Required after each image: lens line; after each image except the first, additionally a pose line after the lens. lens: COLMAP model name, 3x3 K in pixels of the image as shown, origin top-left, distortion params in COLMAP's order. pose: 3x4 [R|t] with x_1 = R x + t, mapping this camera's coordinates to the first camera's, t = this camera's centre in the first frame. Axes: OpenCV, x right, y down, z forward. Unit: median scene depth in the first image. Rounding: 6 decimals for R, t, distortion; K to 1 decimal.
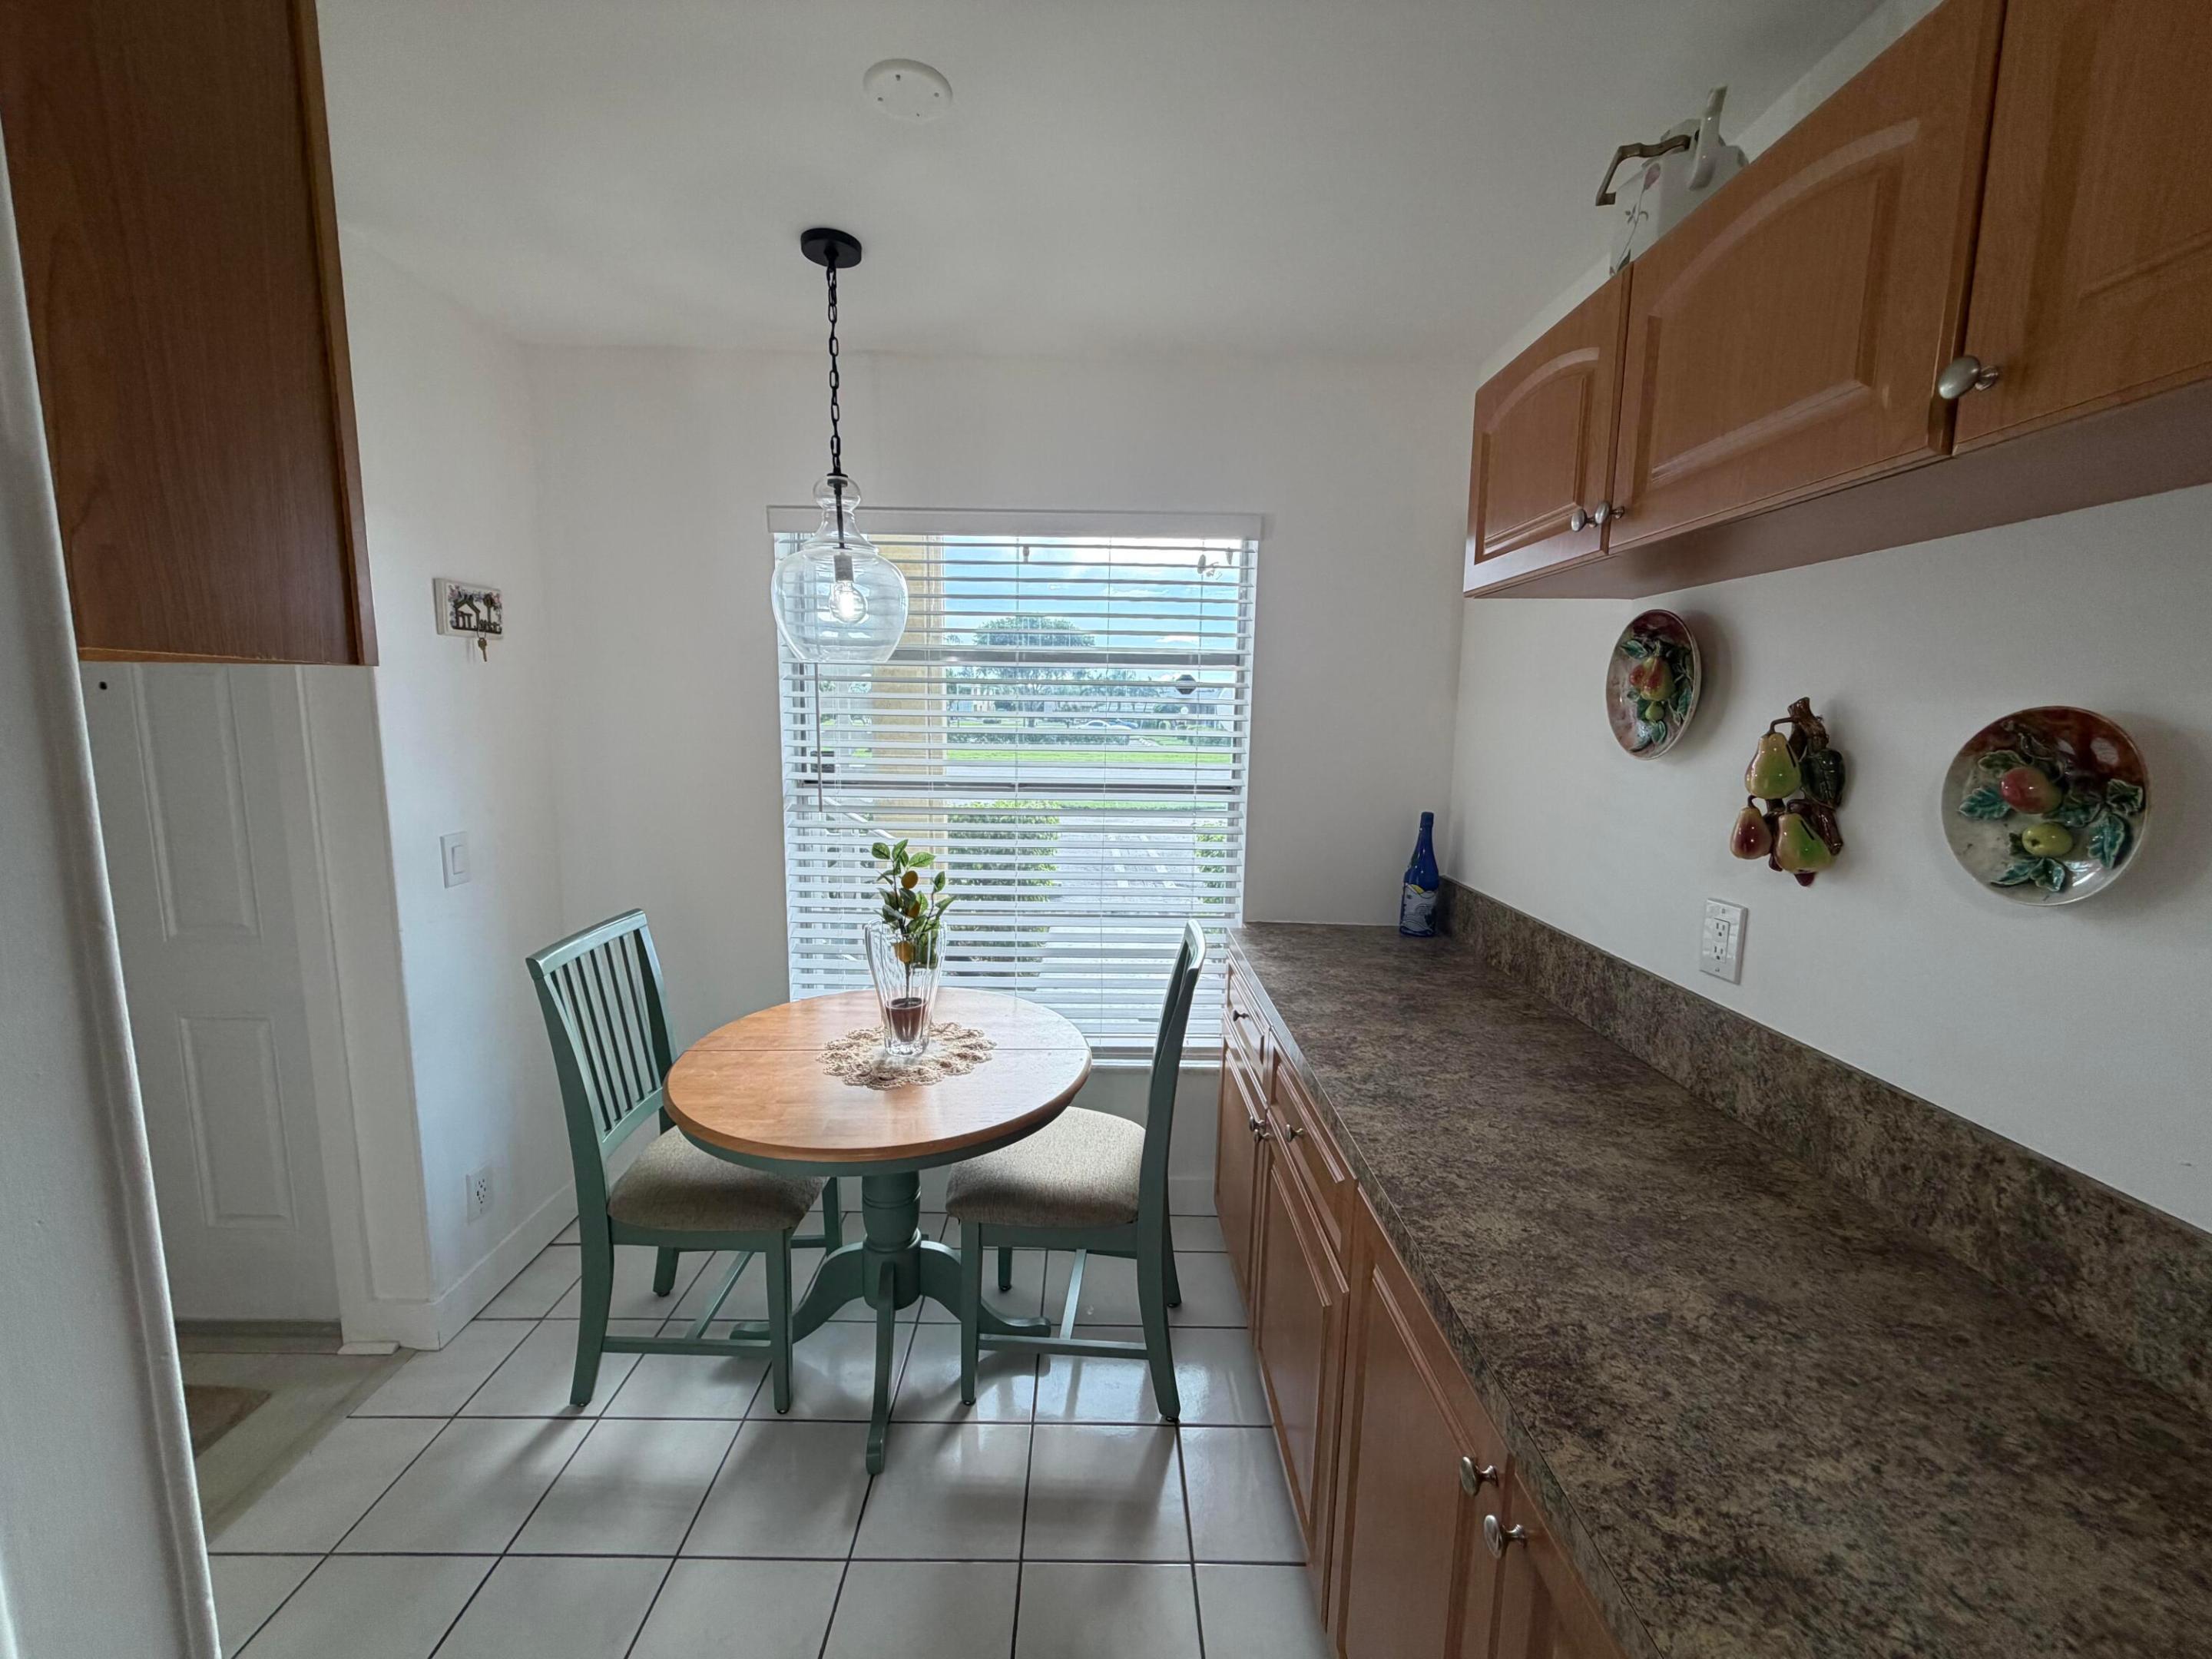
lens RADIAL K [[882.2, 0, 1094.5], [0, 882.2, 828.5], [0, 0, 1]] dist [0.000690, -0.000045]
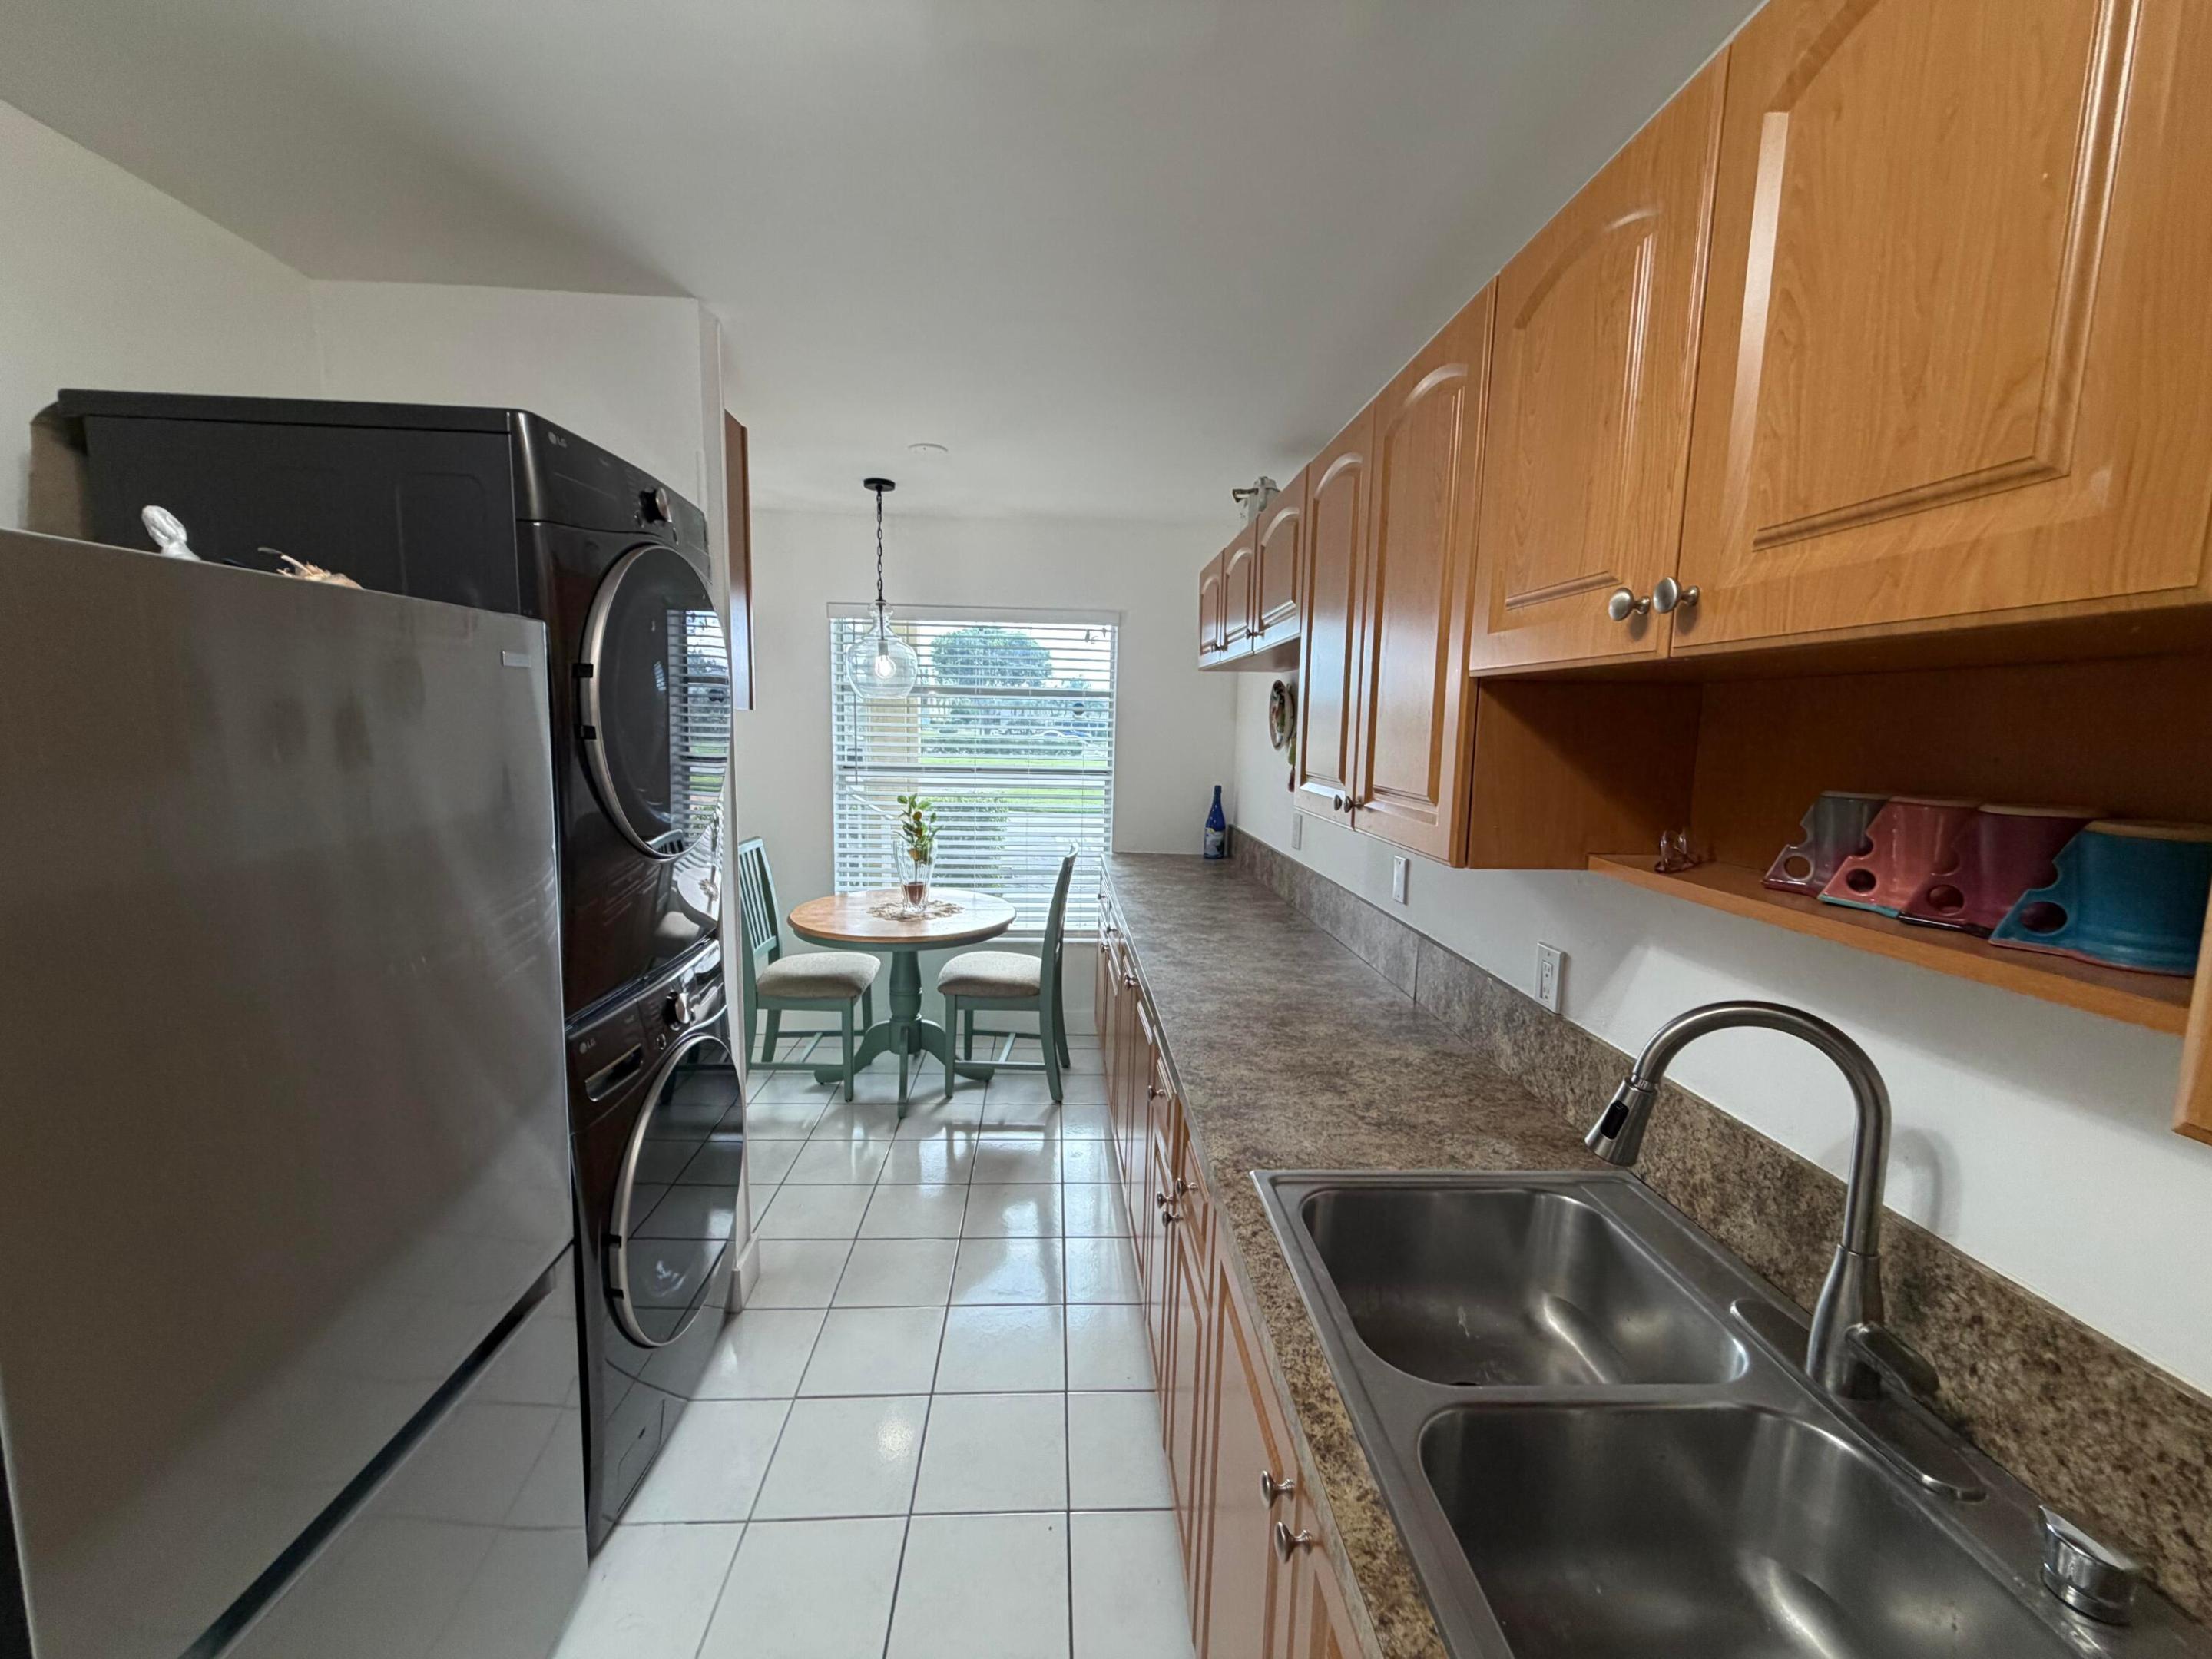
lens RADIAL K [[882.2, 0, 1101.9], [0, 882.2, 836.6], [0, 0, 1]] dist [0.000690, -0.000045]
pose [[0.998537, 0.000305, 0.054065, 0.074371], [-0.000131, 0.999995, -0.003209, 0.105263], [-0.054066, 0.003198, 0.998532, -0.846896]]
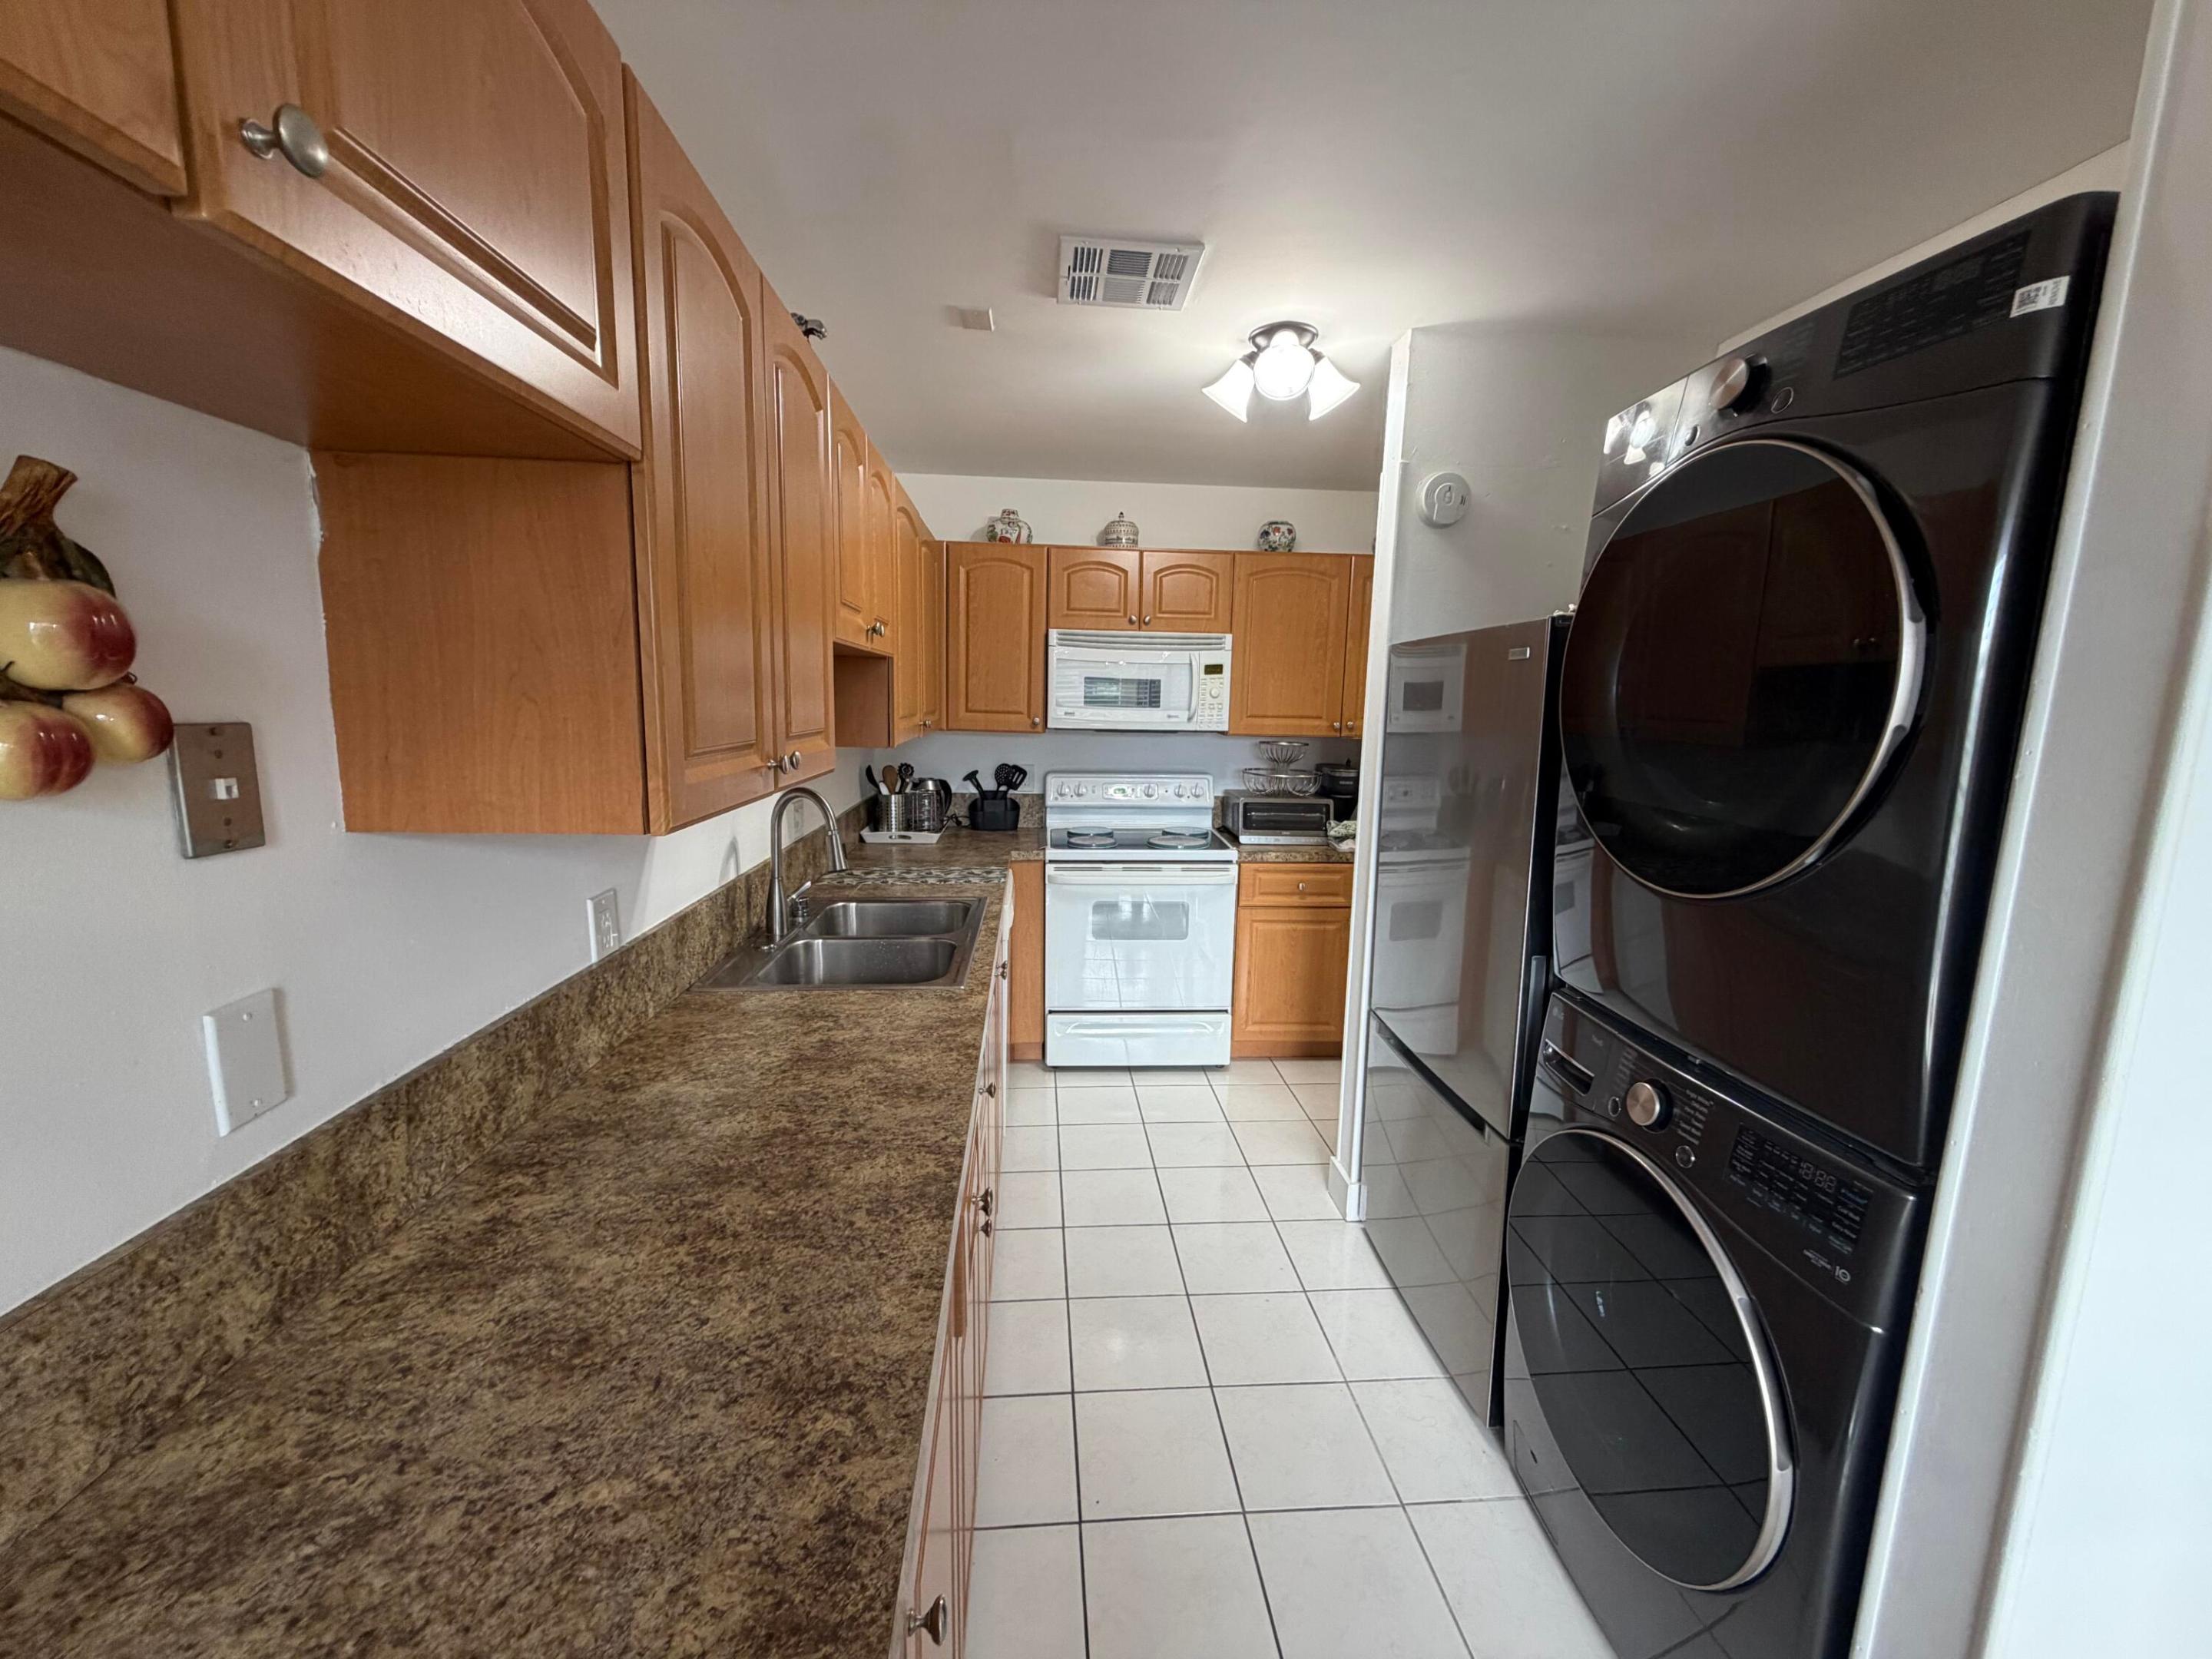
lens RADIAL K [[882.2, 0, 1109.5], [0, 882.2, 824.8], [0, 0, 1]] dist [0.000690, -0.000045]
pose [[-0.997215, 0.013370, -0.073372, 0.157280], [-0.008287, 0.957843, 0.287171, -0.137248], [0.074119, 0.286980, -0.955065, 1.158394]]
